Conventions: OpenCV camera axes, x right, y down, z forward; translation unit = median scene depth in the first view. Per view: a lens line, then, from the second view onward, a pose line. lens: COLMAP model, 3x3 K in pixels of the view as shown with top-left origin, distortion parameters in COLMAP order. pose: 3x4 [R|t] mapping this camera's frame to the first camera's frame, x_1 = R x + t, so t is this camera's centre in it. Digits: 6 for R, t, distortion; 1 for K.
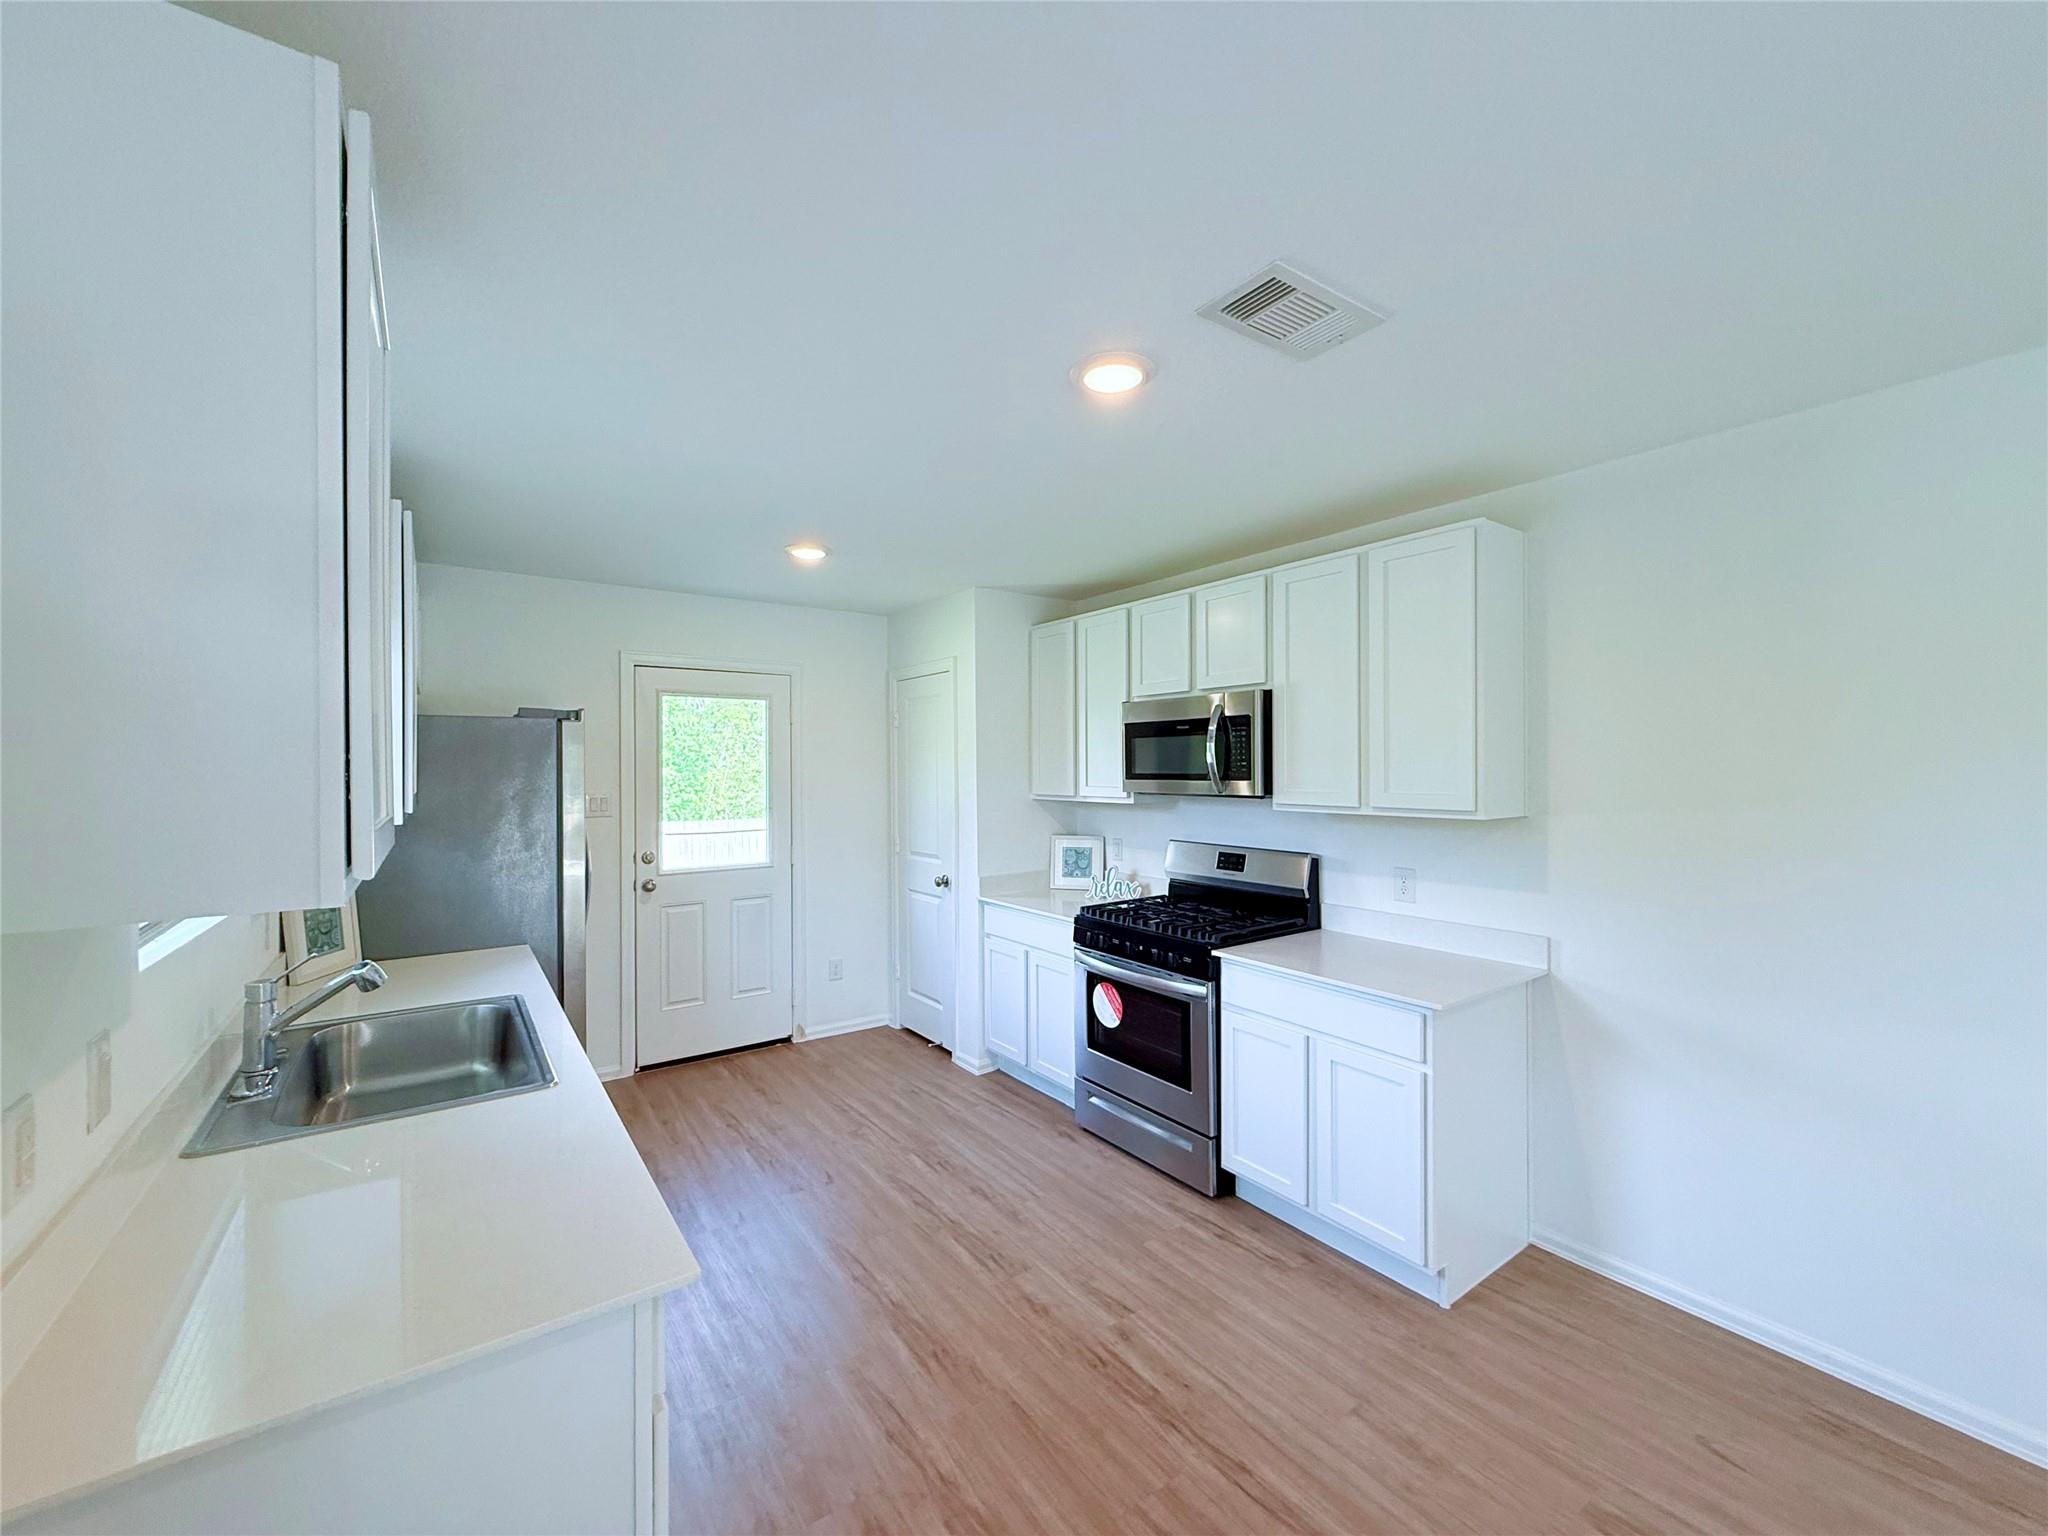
lens RADIAL K [[819.9, 0, 1018.9], [0, 819.9, 765.9], [0, 0, 1]] dist [-0.000122, 0.000020]
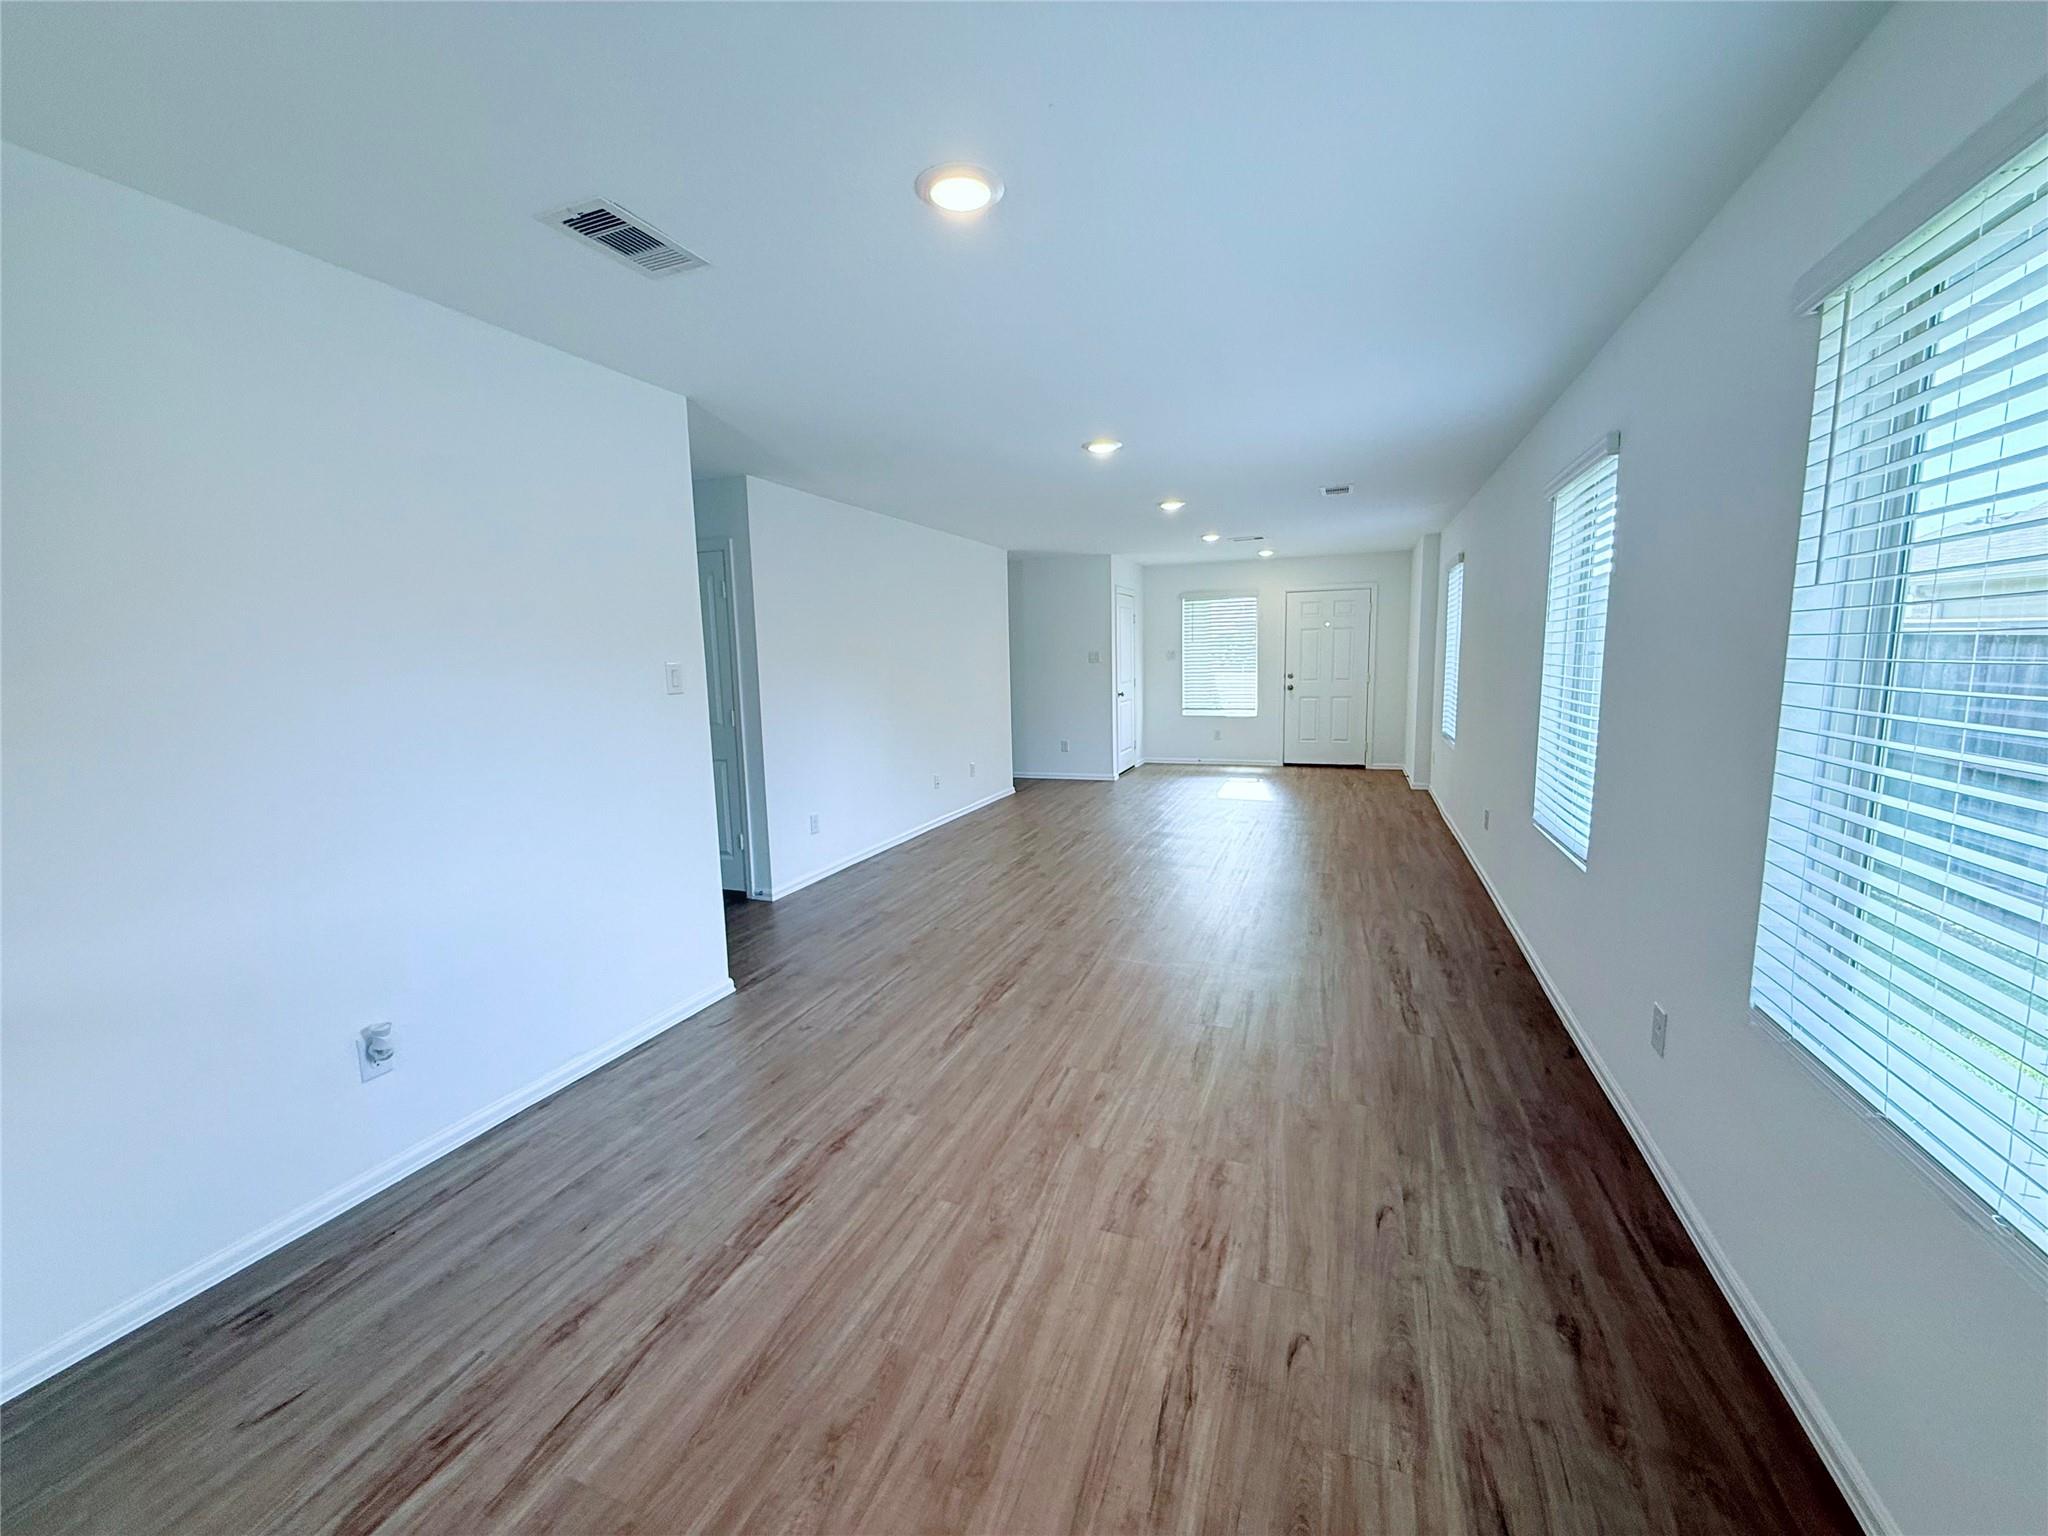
lens RADIAL K [[819.9, 0, 1018.9], [0, 819.9, 765.9], [0, 0, 1]] dist [-0.000122, 0.000020]
pose [[-0.546838, -0.096601, 0.831647, -0.121186], [0.024761, 0.991021, 0.131395, 0.034517], [-0.836872, 0.092444, -0.539536, 0.383734]]
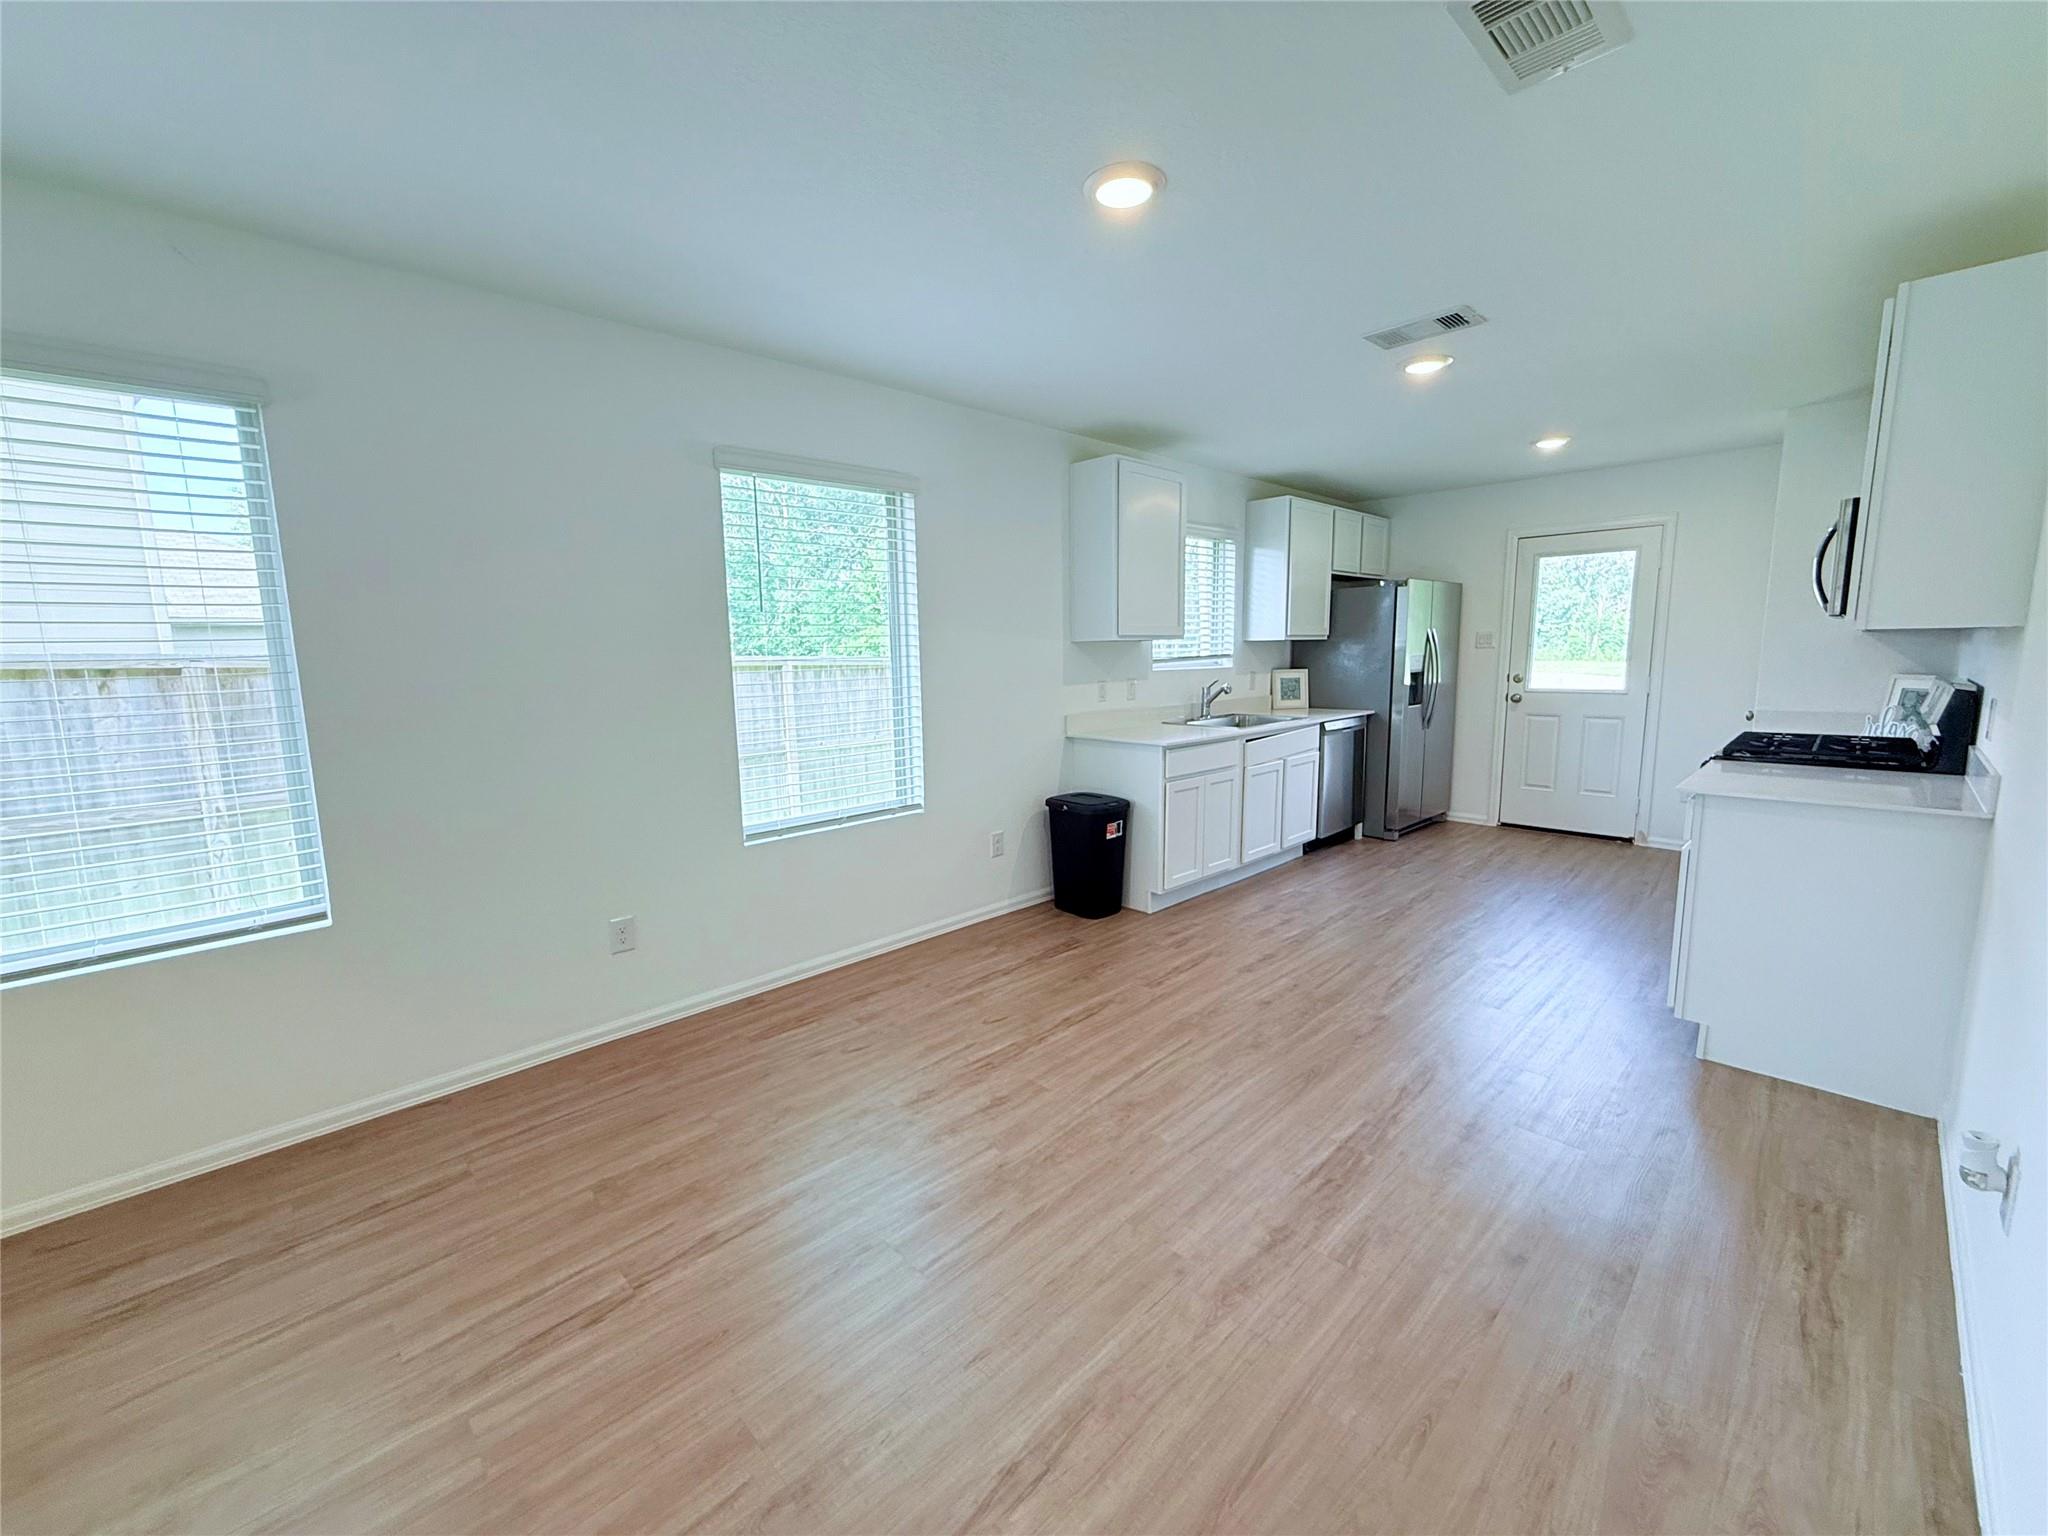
lens RADIAL K [[819.9, 0, 1018.9], [0, 819.9, 765.9], [0, 0, 1]] dist [-0.000122, 0.000020]
pose [[0.149778, 0.143173, -0.978299, 0.953489], [0.017283, 0.988930, 0.147375, 0.045529], [0.988569, -0.038982, 0.145645, -0.063870]]
